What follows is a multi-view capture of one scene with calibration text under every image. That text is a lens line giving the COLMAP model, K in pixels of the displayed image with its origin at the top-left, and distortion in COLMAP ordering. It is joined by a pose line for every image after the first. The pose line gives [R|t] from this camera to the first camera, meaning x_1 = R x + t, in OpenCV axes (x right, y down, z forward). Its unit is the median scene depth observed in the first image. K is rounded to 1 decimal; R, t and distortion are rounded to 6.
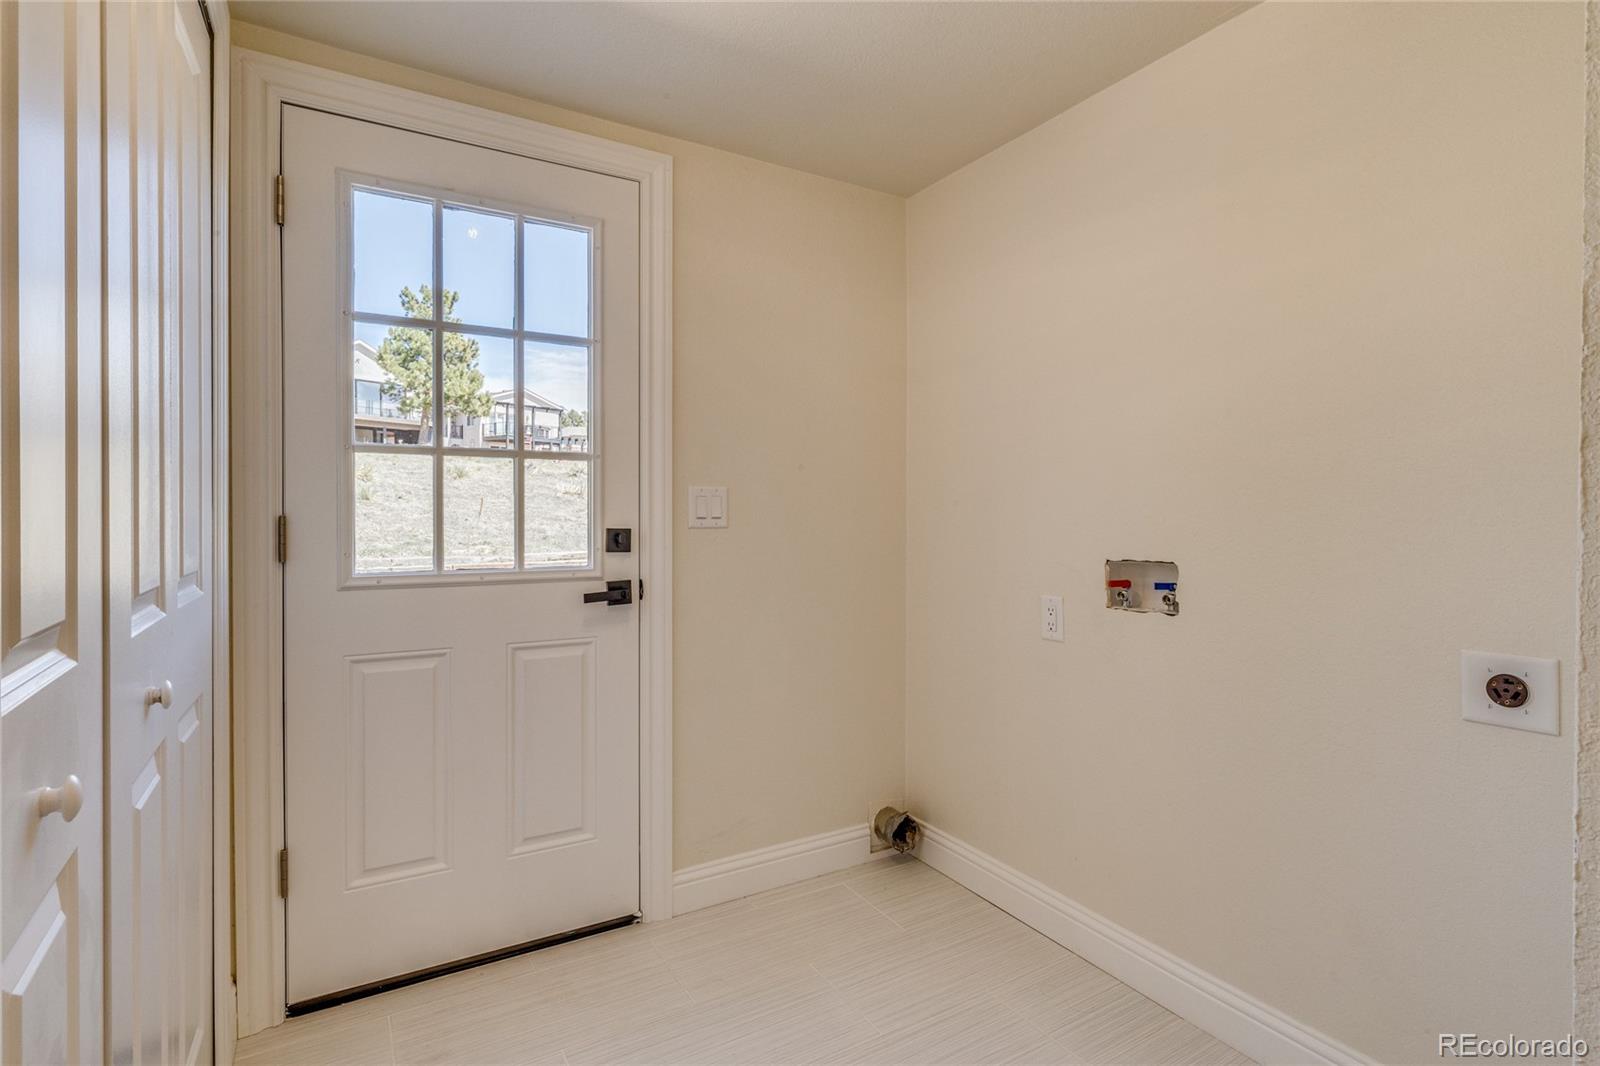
lens RADIAL K [[805.1, 0, 820.1], [0, 805.1, 519.7], [0, 0, 1]] dist [0.000951, 0.000354]
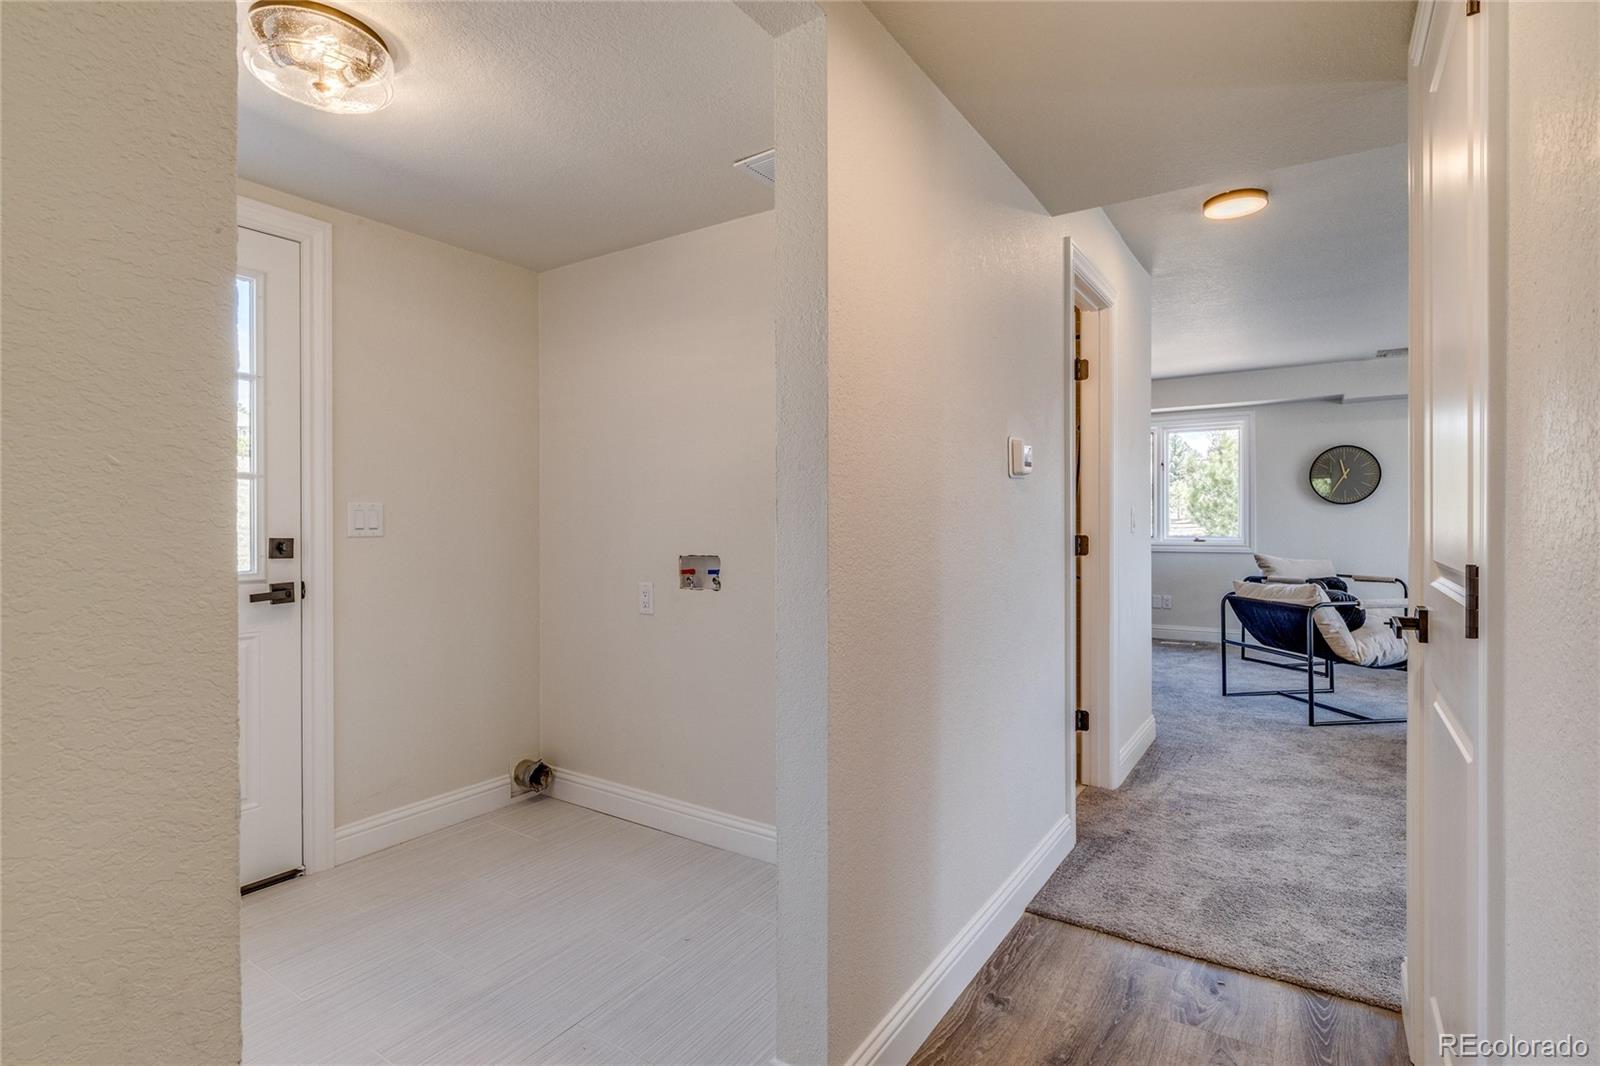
lens RADIAL K [[785.9, 0, 795.0], [0, 785.9, 527.4], [0, 0, 1]] dist [-0.012186, 0.000193]
pose [[0.915835, -0.004532, 0.401528, -0.023193], [0.005154, 0.999987, -0.000469, -0.000400], [-0.401521, 0.002499, 0.915847, -0.336165]]
